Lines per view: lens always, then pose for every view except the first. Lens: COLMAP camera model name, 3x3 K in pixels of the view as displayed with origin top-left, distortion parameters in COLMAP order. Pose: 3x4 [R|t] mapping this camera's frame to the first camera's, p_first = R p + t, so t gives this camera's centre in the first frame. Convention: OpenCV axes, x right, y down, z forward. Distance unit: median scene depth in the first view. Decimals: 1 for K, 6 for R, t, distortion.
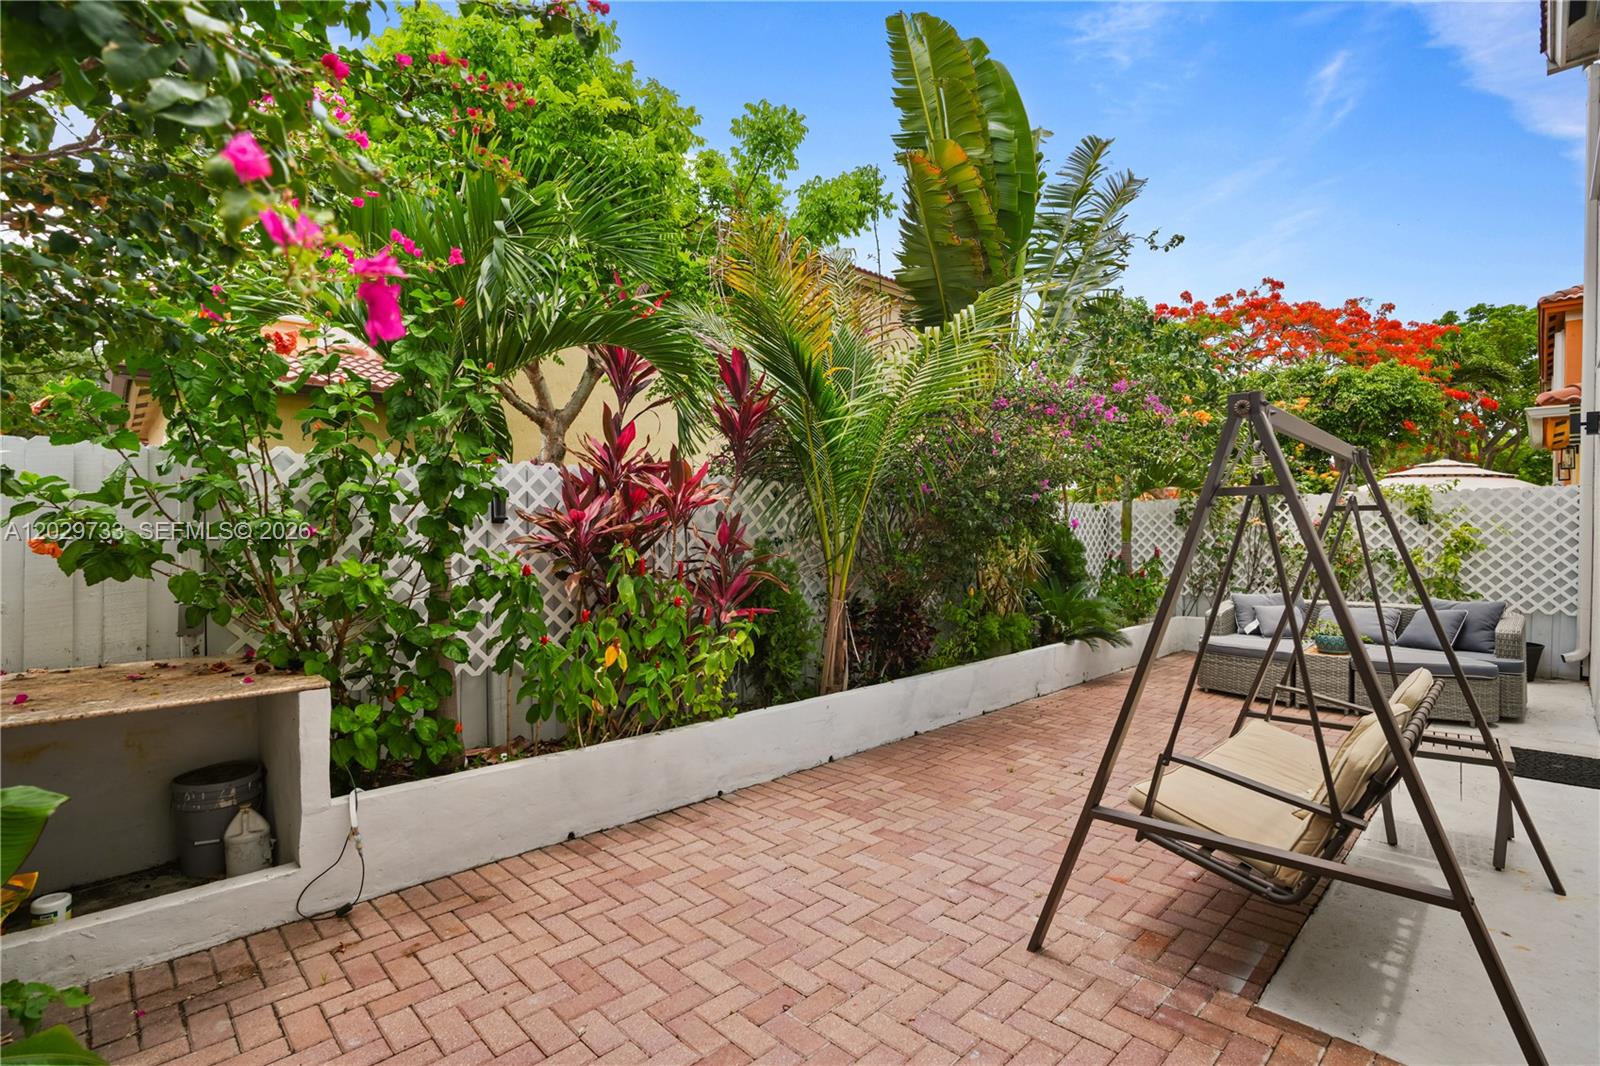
lens RADIAL K [[719.1, 0, 798.4], [0, 719.1, 526.2], [0, 0, 1]] dist [-0.028016, 0.006259]
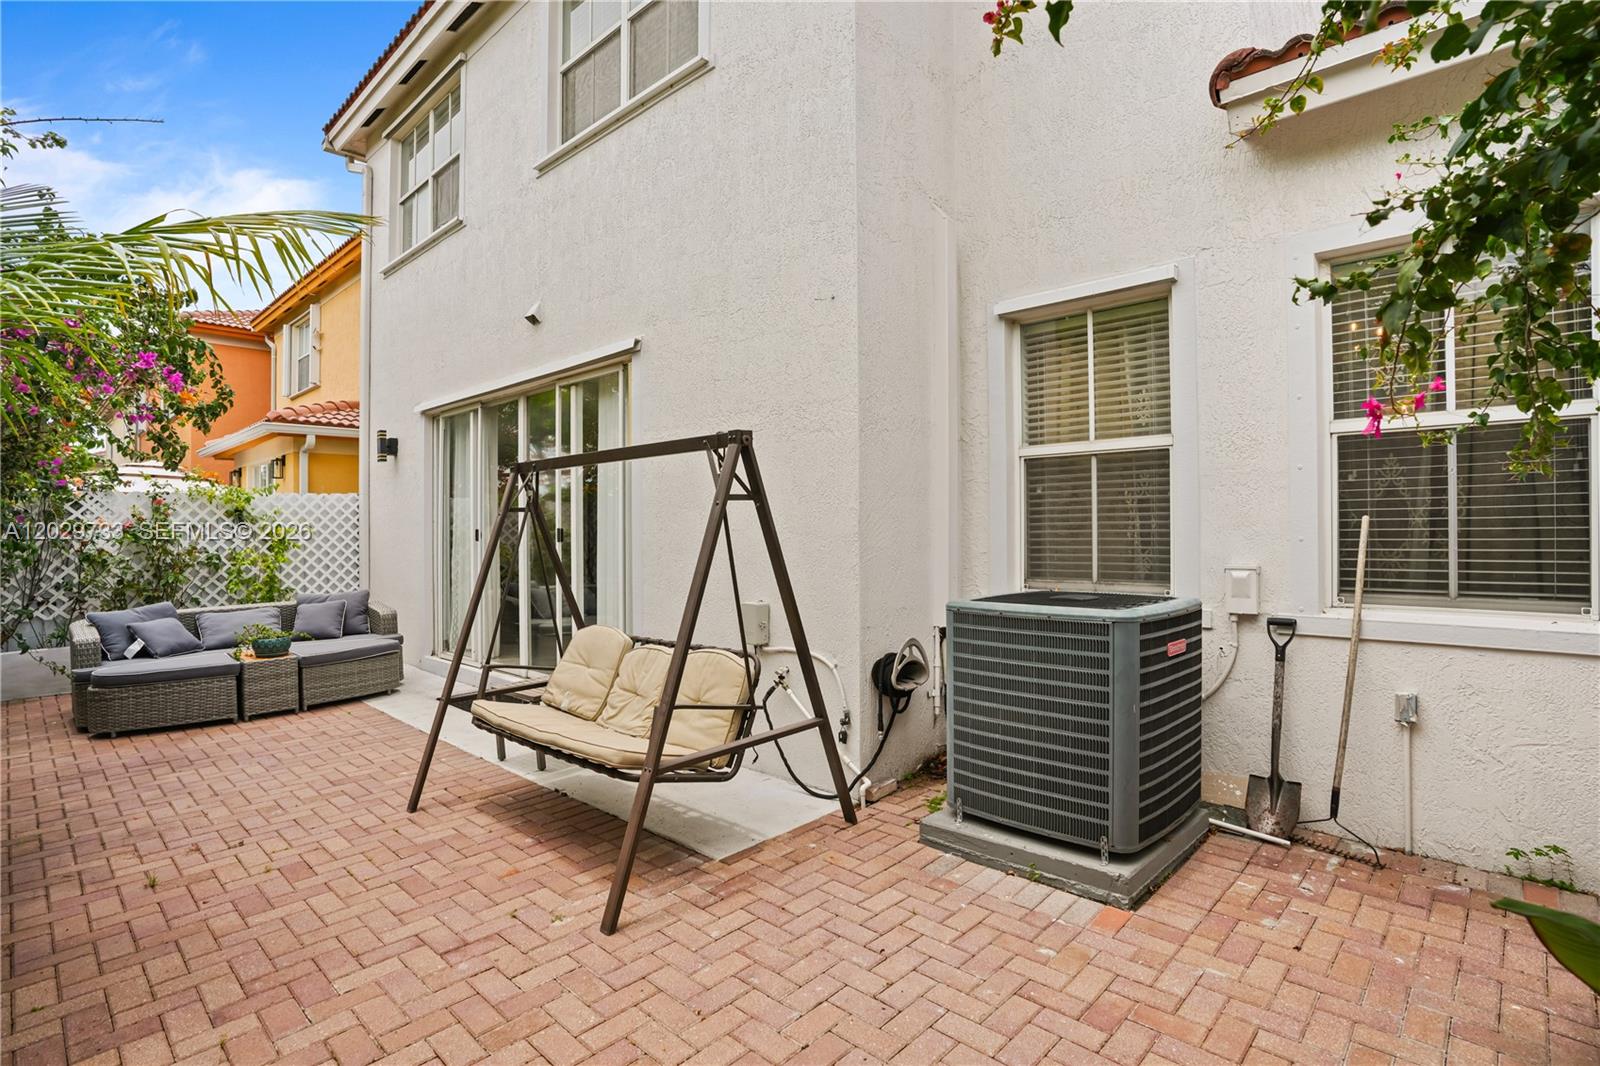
lens RADIAL K [[745.8, 0, 799.3], [0, 745.8, 525.1], [0, 0, 1]] dist [-0.004073, 0.000046]
pose [[0.040364, -0.002493, 0.999182, -0.658832], [0.007660, 0.999968, 0.002185, 0.000880], [-0.999156, 0.007566, 0.040381, 0.598765]]
